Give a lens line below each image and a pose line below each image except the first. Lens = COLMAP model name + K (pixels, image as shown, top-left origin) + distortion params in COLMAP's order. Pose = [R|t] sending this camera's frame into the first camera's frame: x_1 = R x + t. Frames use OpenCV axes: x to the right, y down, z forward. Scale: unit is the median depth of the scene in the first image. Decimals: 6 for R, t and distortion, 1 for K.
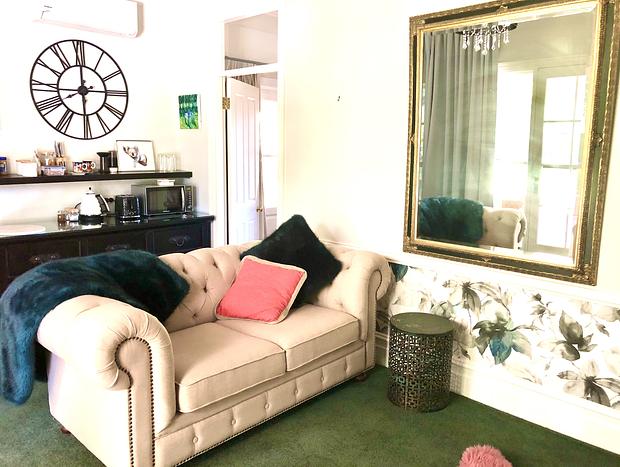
lens RADIAL K [[509.5, 0, 309.1], [0, 509.5, 229.9], [0, 0, 1]] dist [0.015242, -0.004794]
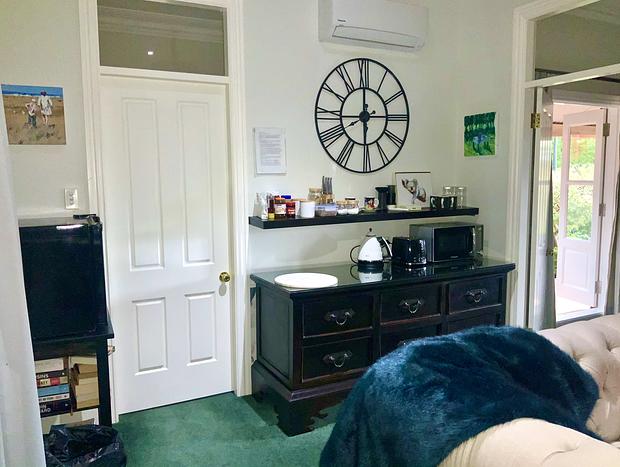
lens RADIAL K [[519.7, 0, 316.0], [0, 519.7, 238.1], [0, 0, 1]] dist [0.074697, -0.118724]
pose [[0.945376, 0.009452, -0.325844, -0.244132], [-0.024638, 0.998792, -0.042511, -0.029725], [0.325048, 0.048217, 0.944467, 0.159123]]
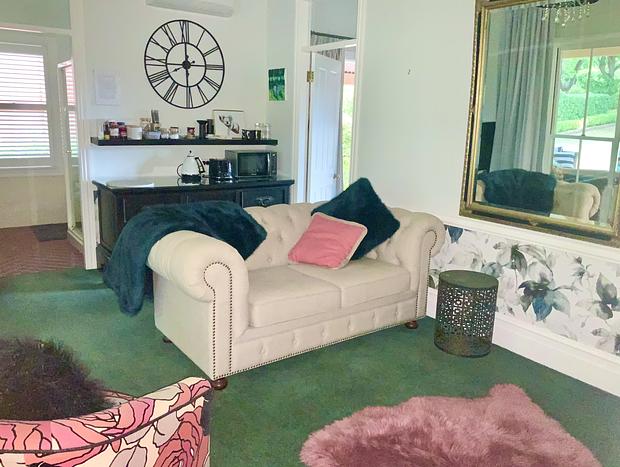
lens RADIAL K [[519.7, 0, 311.4], [0, 519.7, 236.9], [0, 0, 1]] dist [0.074697, -0.118724]
pose [[0.983693, 0.054266, -0.171475, 0.056416], [-0.044665, 0.997237, 0.059365, 0.029894], [0.174223, -0.050738, 0.983398, -0.129813]]
